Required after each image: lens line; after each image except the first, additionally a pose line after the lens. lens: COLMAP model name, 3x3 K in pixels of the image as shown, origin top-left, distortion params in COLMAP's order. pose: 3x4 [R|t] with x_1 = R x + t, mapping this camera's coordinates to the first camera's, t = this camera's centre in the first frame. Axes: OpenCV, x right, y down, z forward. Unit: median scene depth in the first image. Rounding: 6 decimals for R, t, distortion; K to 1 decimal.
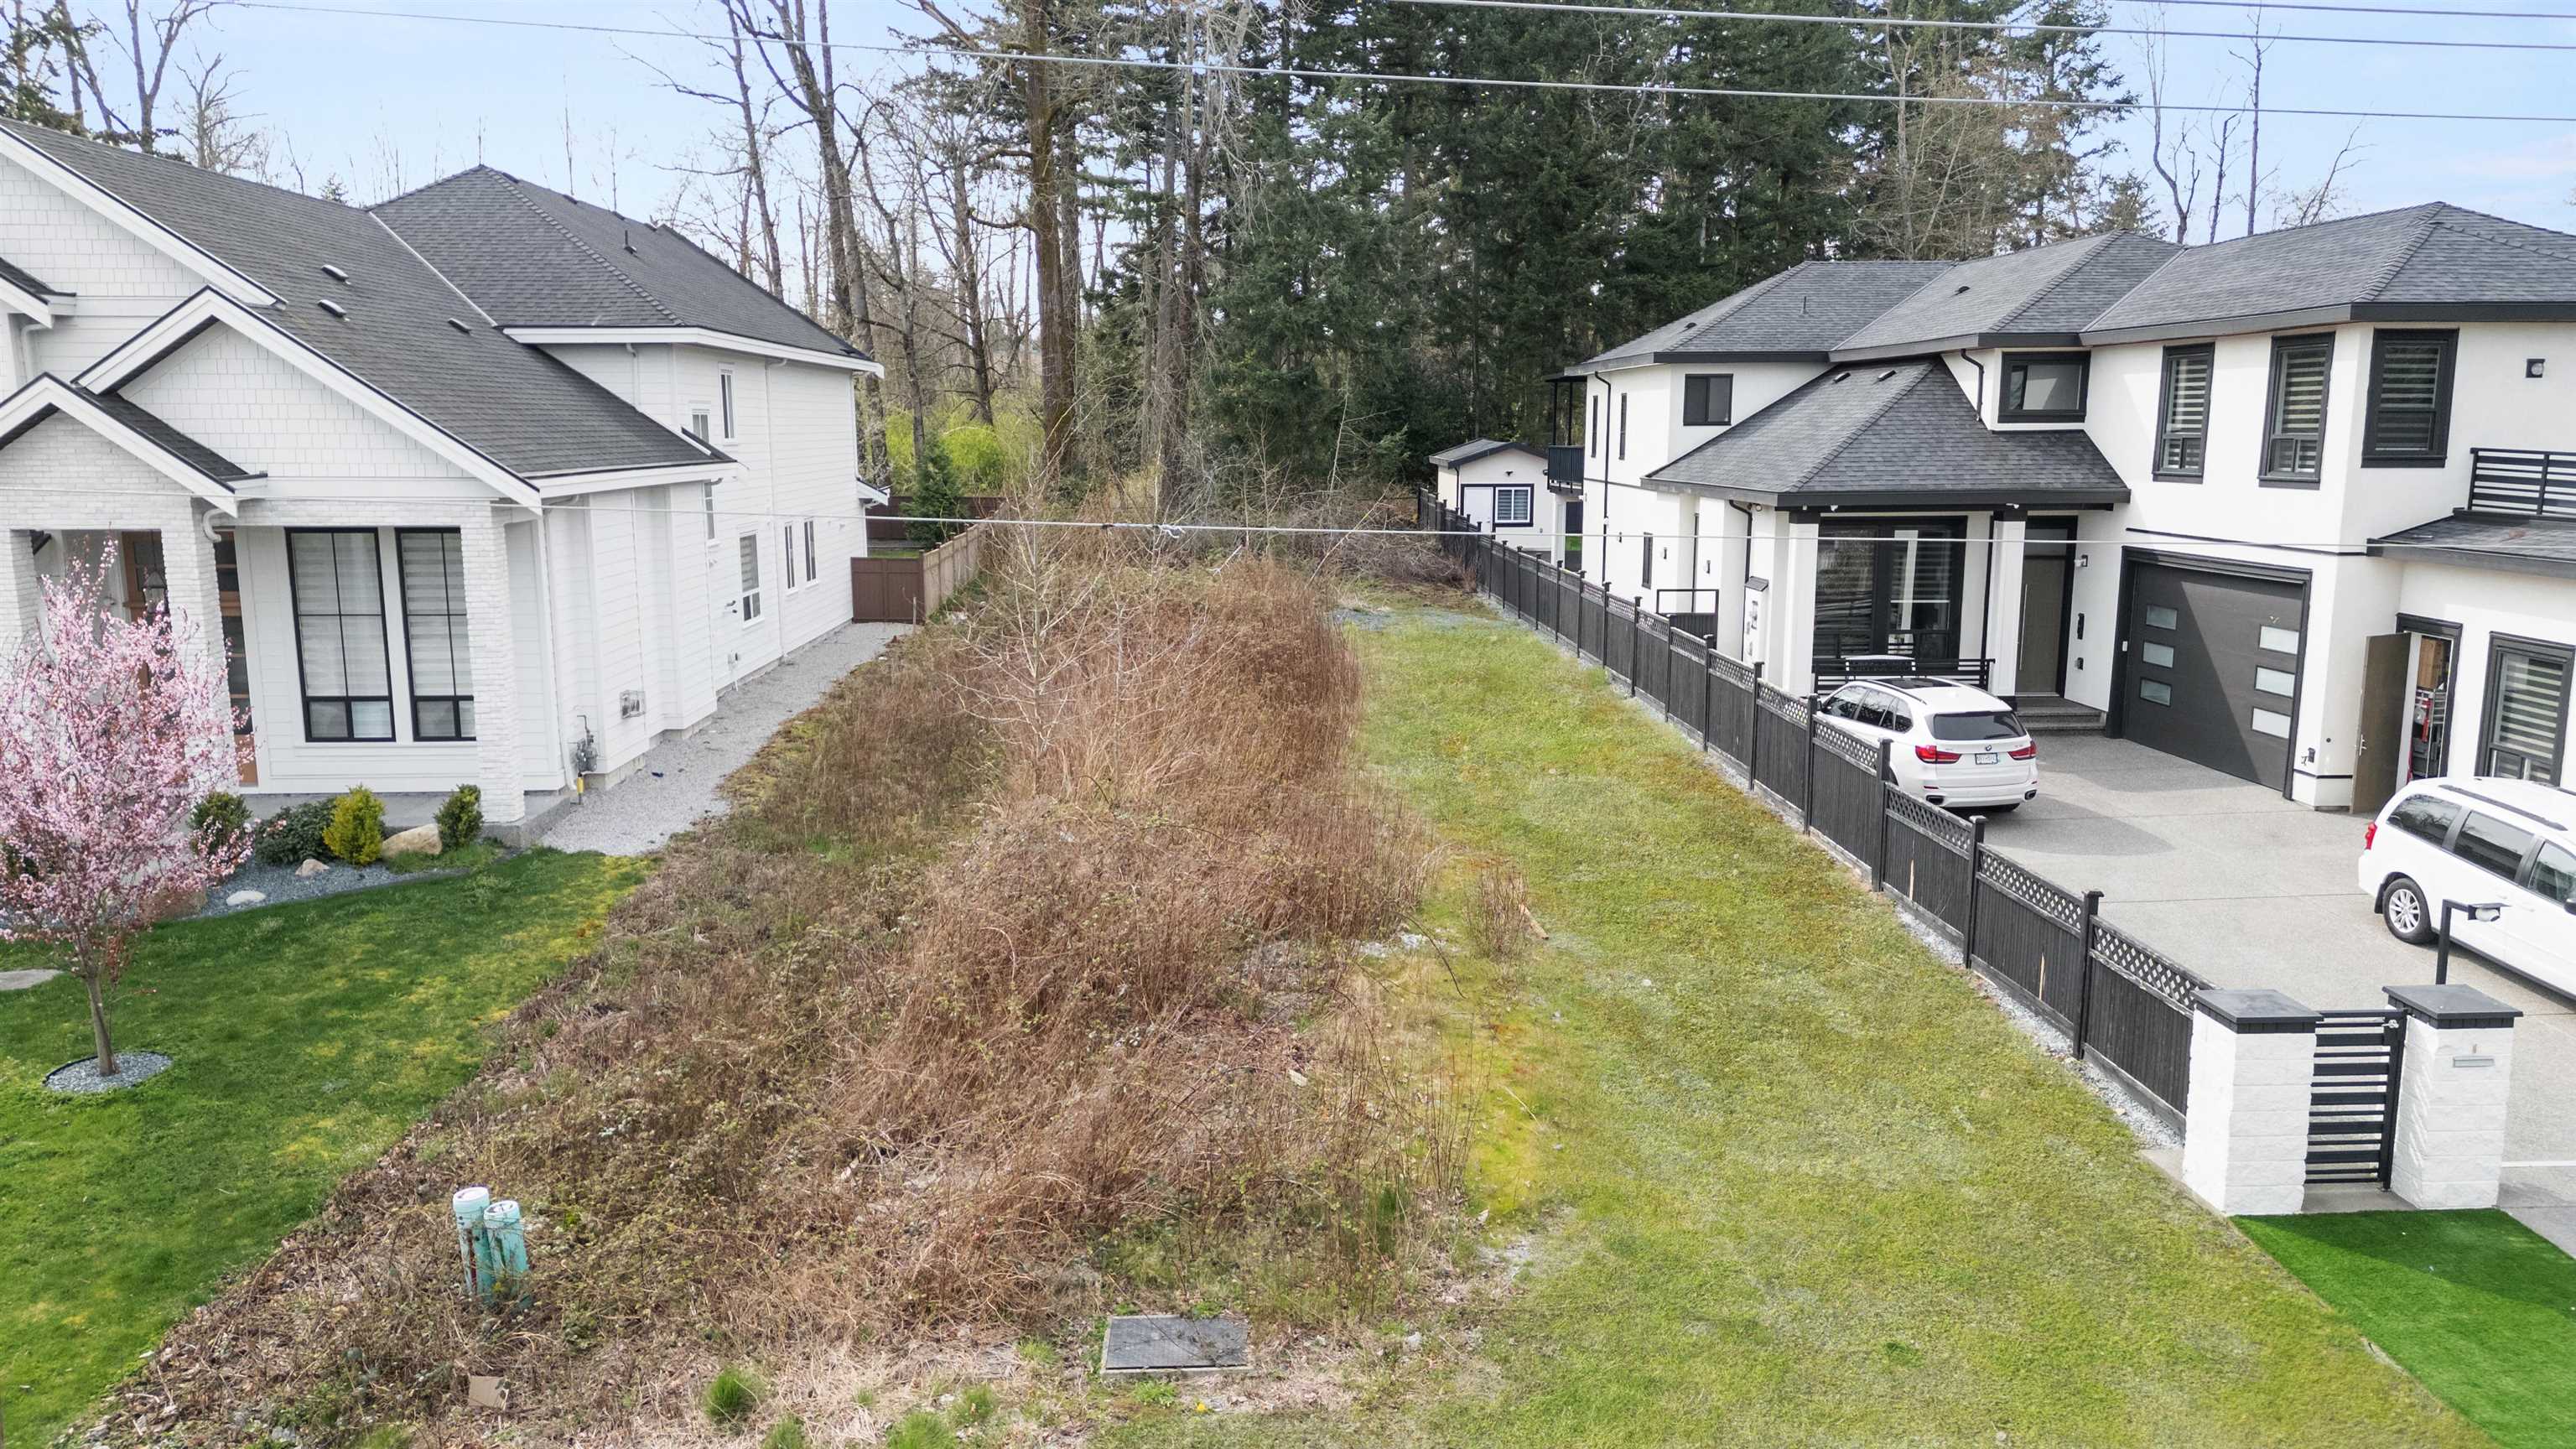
lens RADIAL K [[1785.6, 0, 1297.0], [0, 1785.6, 726.5], [0, 0, 1]] dist [0.068192, -0.061436]
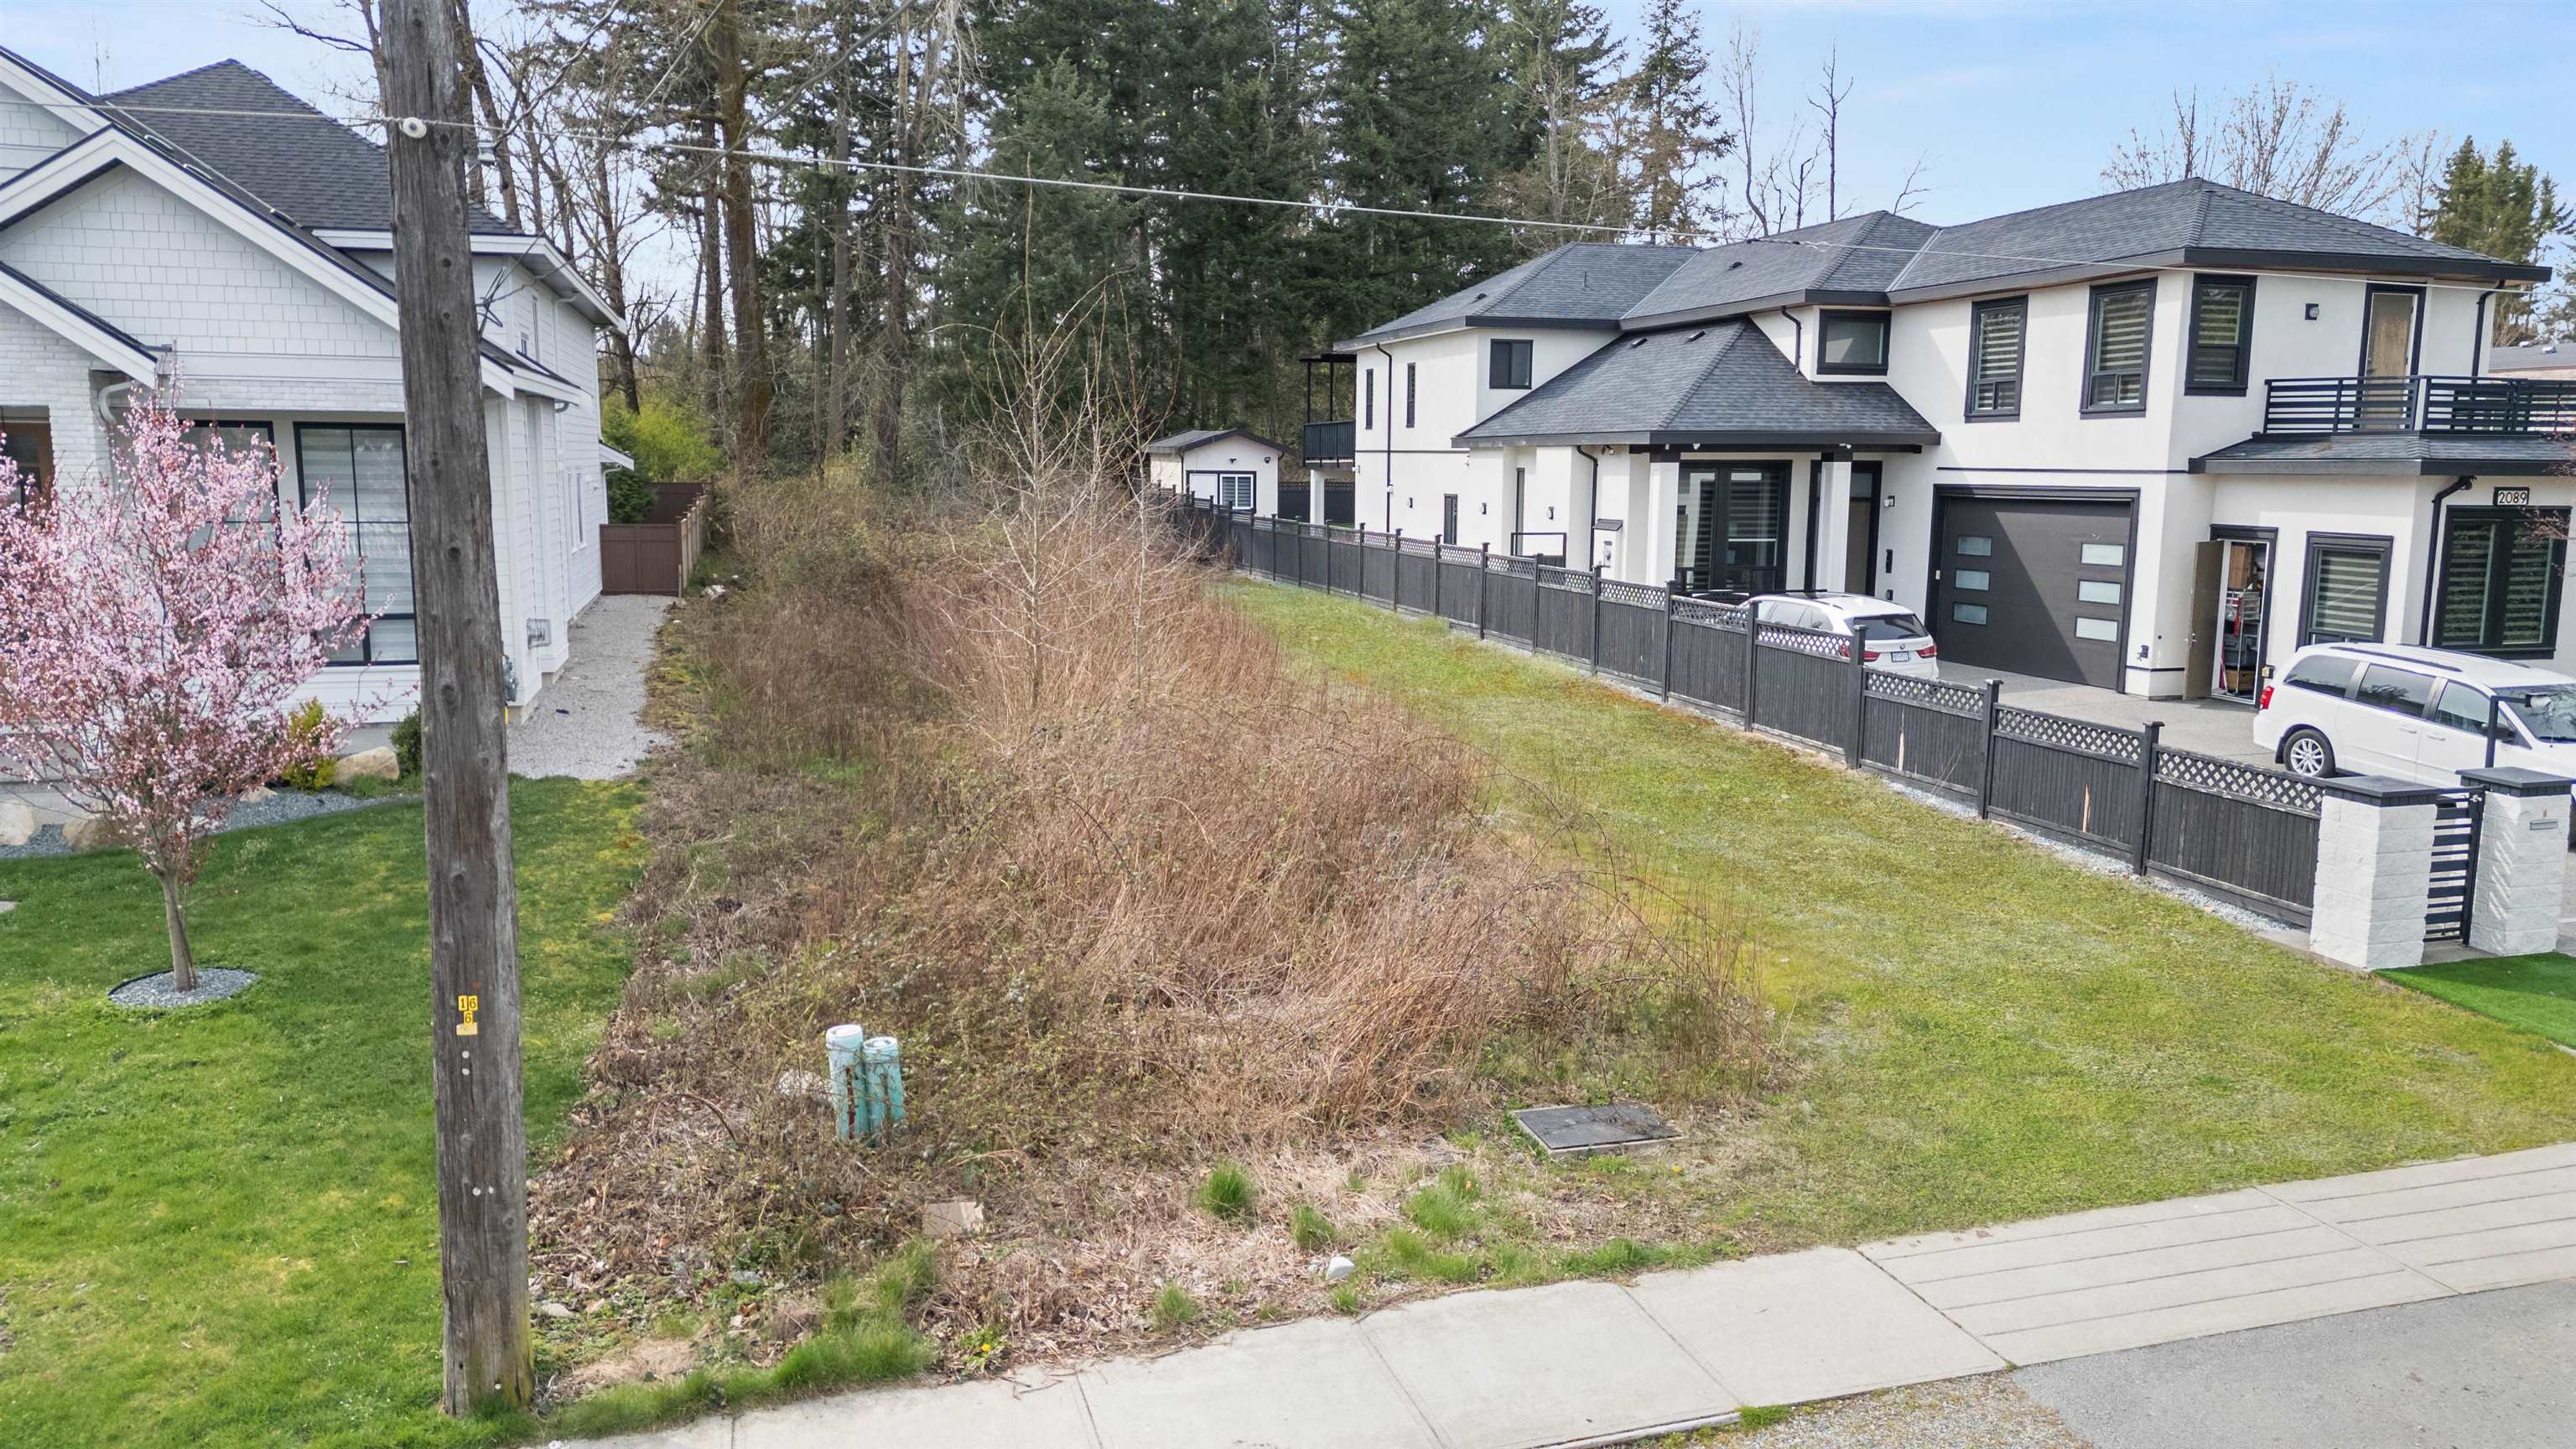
lens RADIAL K [[1785.6, 0, 1297.0], [0, 1785.6, 726.5], [0, 0, 1]] dist [0.068192, -0.061436]
pose [[0.971544, -0.027031, 0.235312, -0.210858], [0.031195, 0.999415, -0.013990, 0.058853], [-0.234796, 0.020933, 0.971819, 0.026974]]
